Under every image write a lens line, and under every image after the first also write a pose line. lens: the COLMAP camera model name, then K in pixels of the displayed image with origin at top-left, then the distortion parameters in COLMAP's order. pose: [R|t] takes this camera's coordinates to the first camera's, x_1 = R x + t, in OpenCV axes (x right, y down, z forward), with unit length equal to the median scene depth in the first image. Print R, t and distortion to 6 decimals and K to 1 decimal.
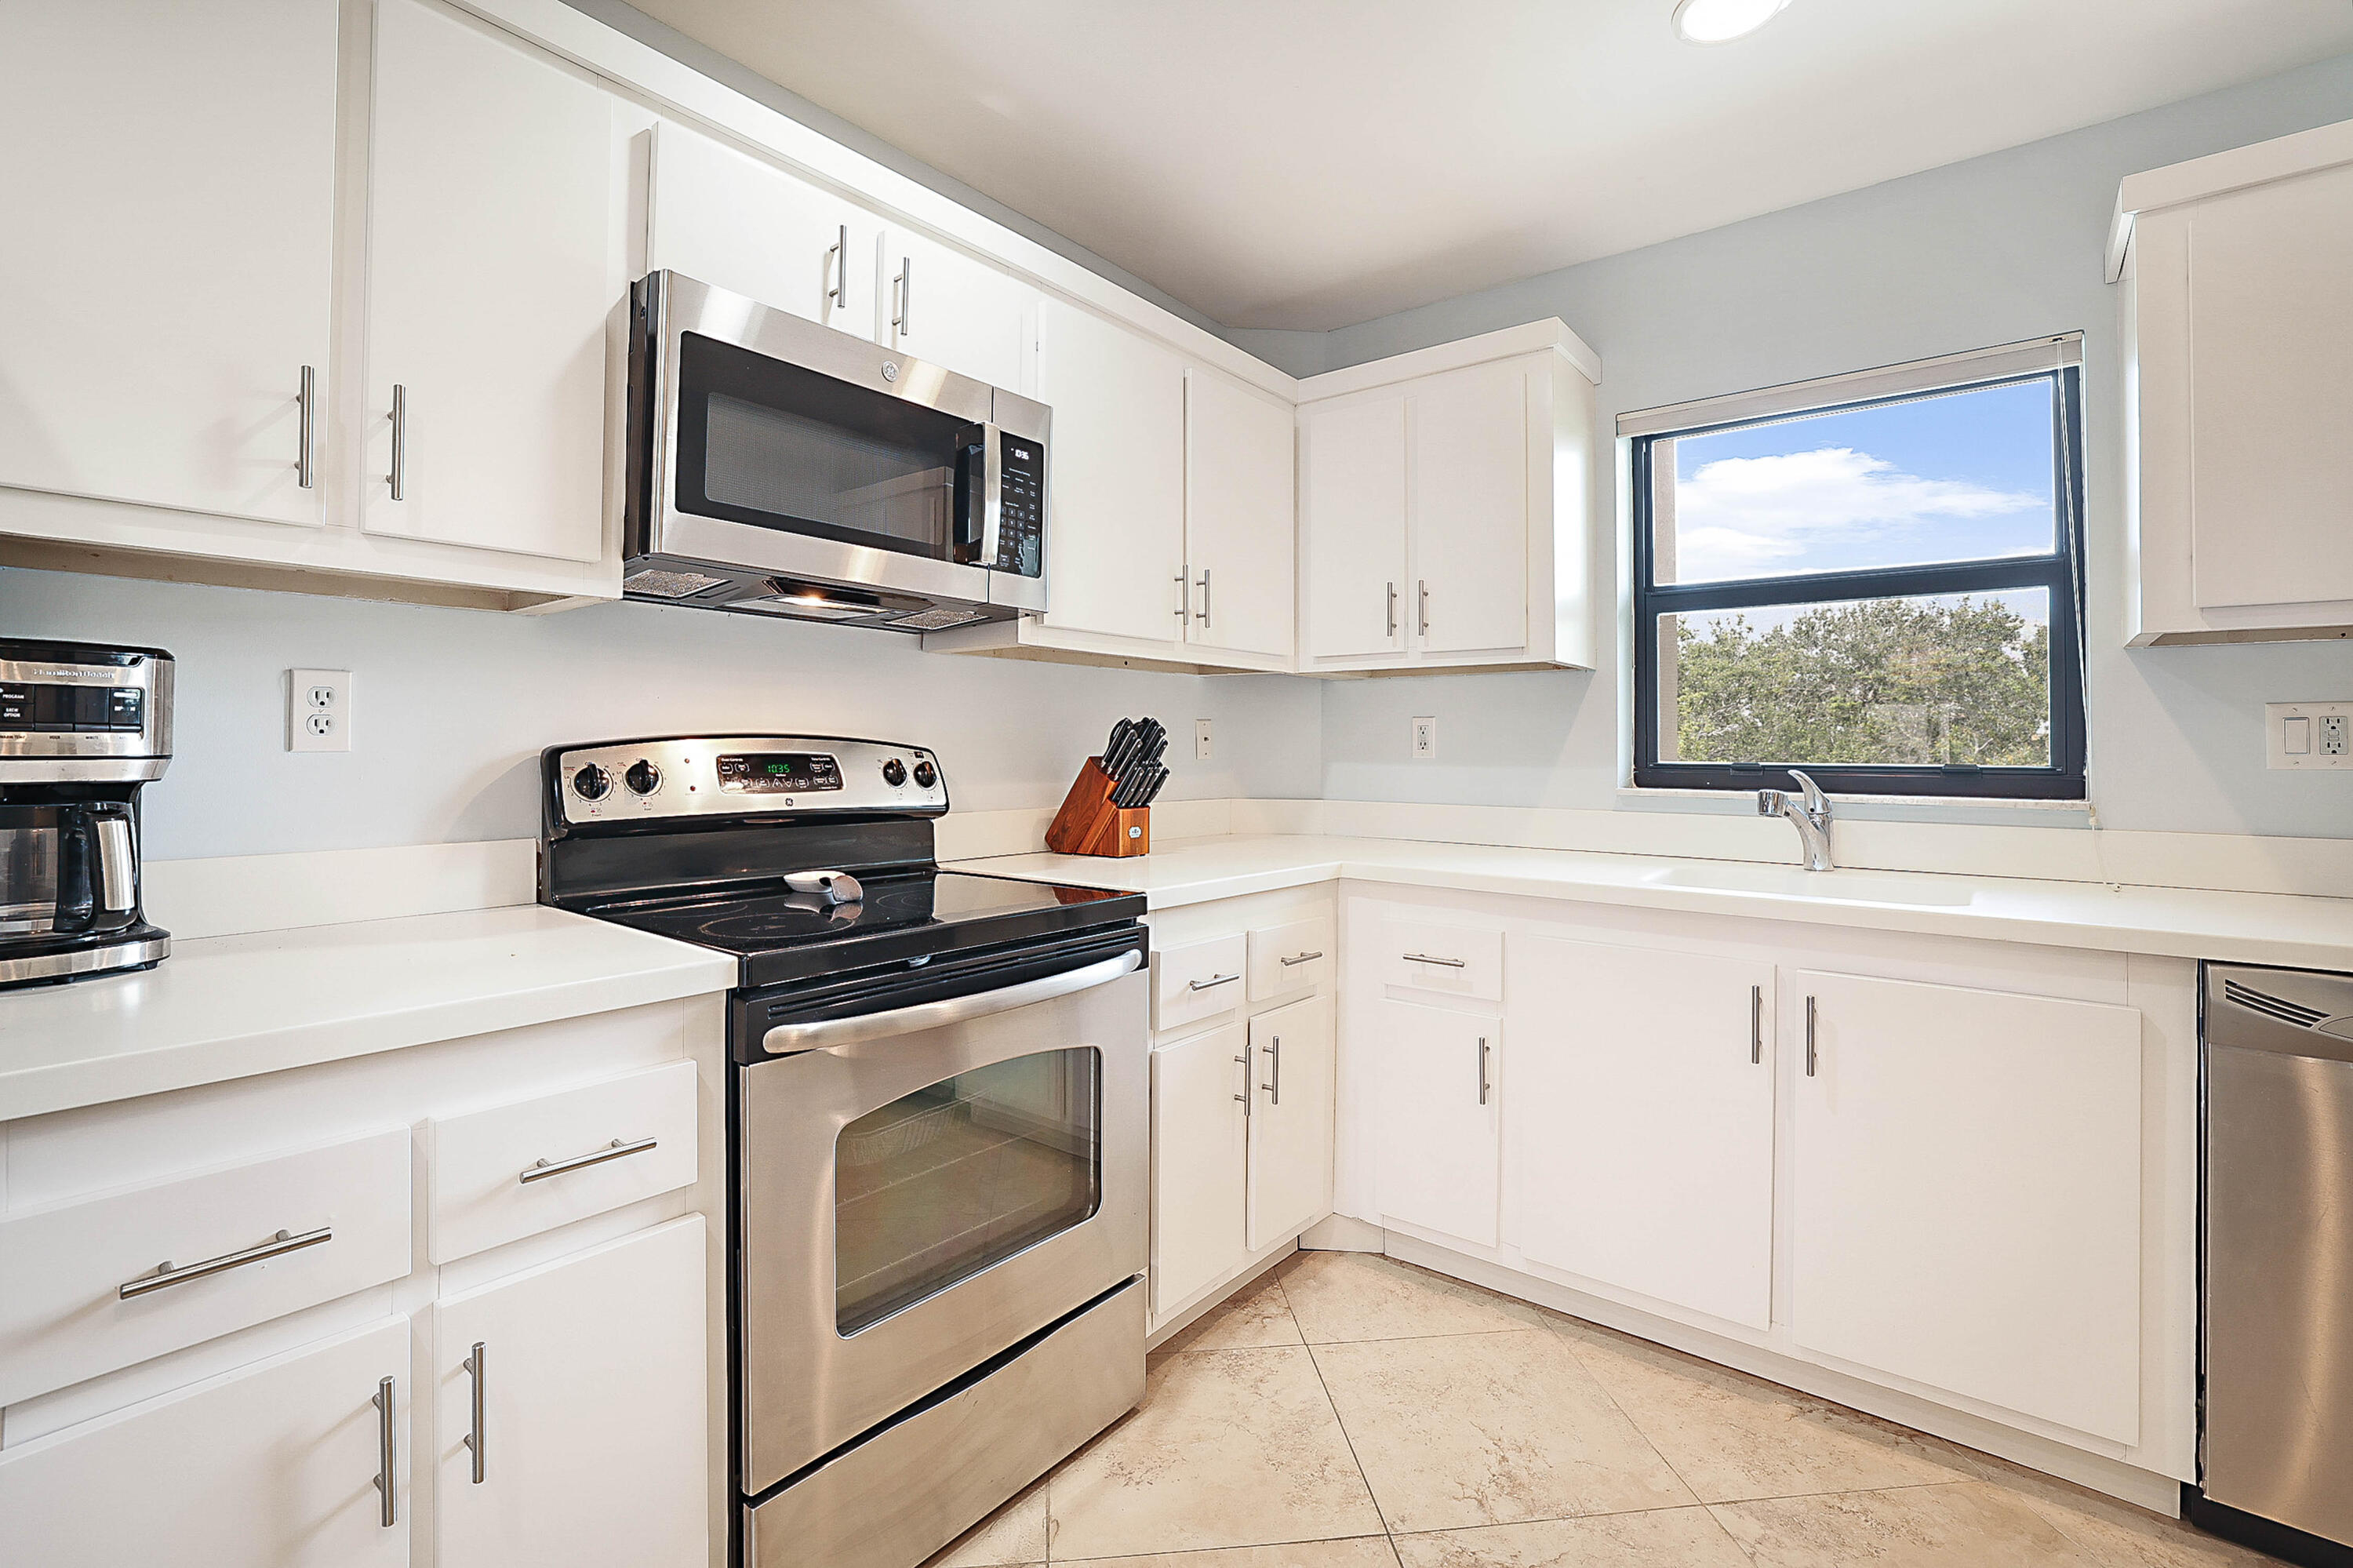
lens RADIAL K [[1054.1, 0, 1190.1], [0, 1054.1, 745.8], [0, 0, 1]] dist [-0.001315, 0.000973]
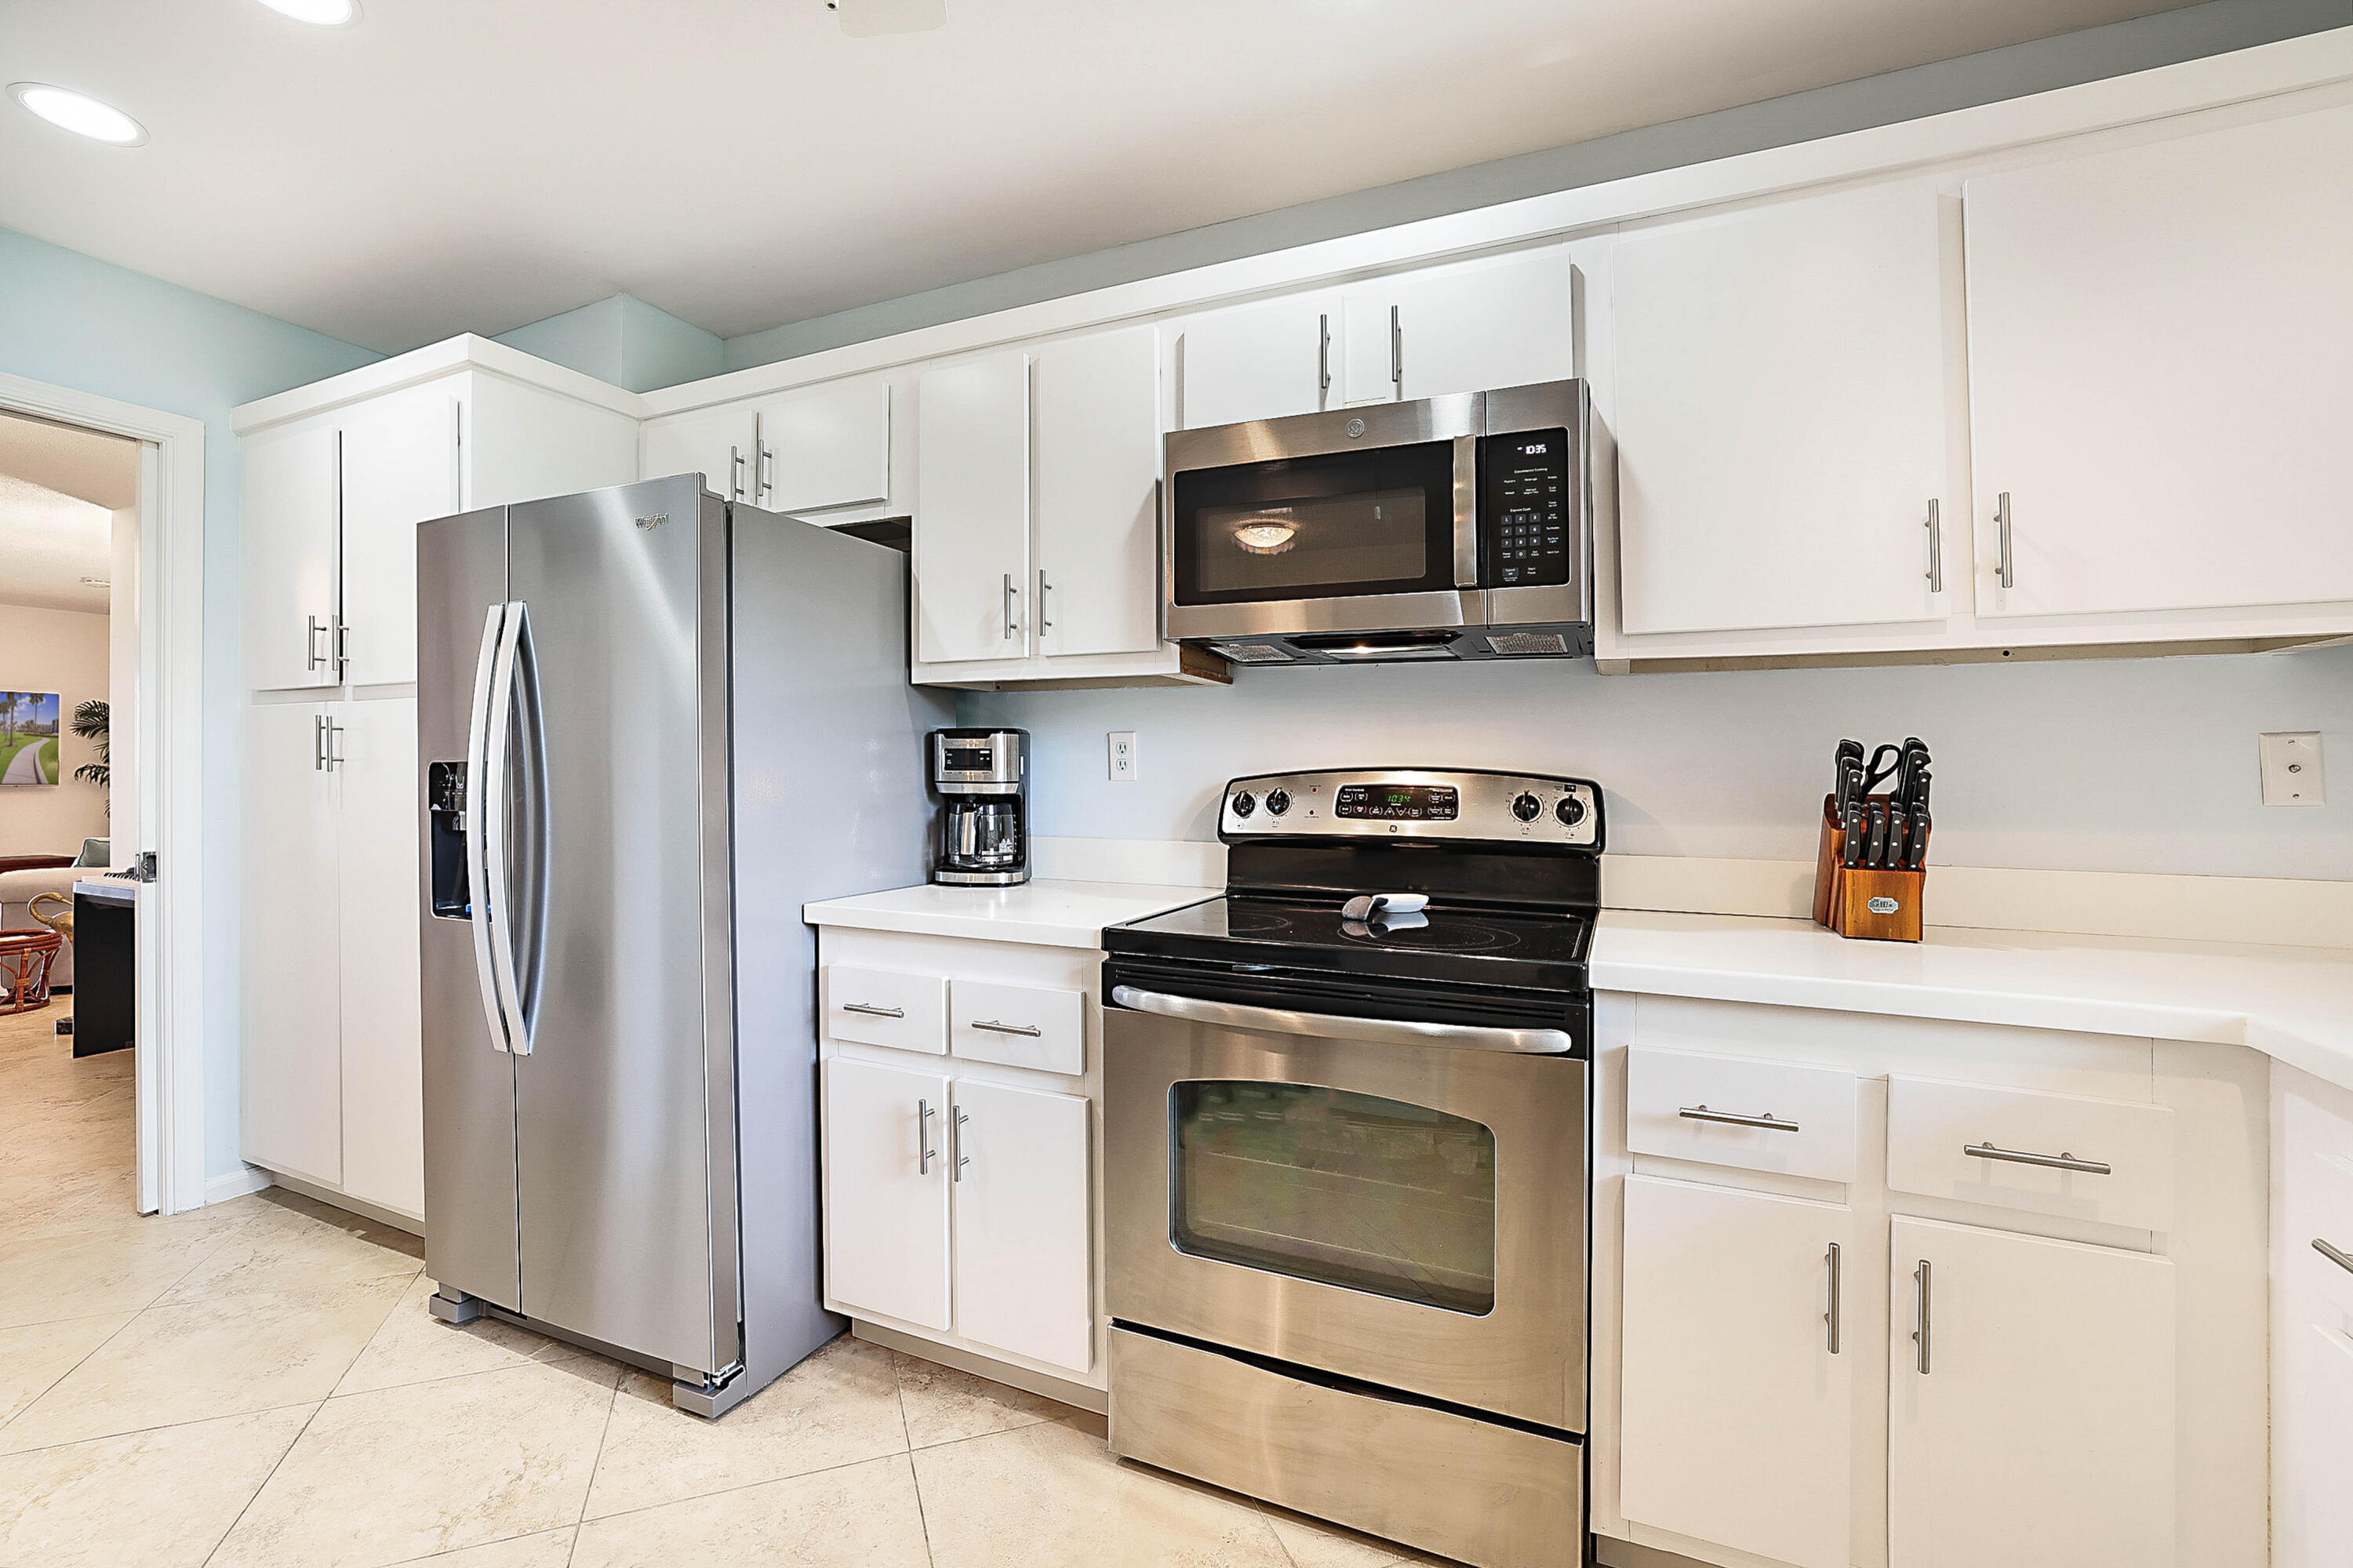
lens RADIAL K [[1020.7, 0, 1162.6], [0, 1020.7, 764.7], [0, 0, 1]] dist [-0.026987, 0.000576]
pose [[0.247796, -0.012157, -0.968736, 0.597533], [-0.004567, 0.999895, -0.013716, 0.001852], [0.968801, 0.007823, 0.247715, 0.494796]]
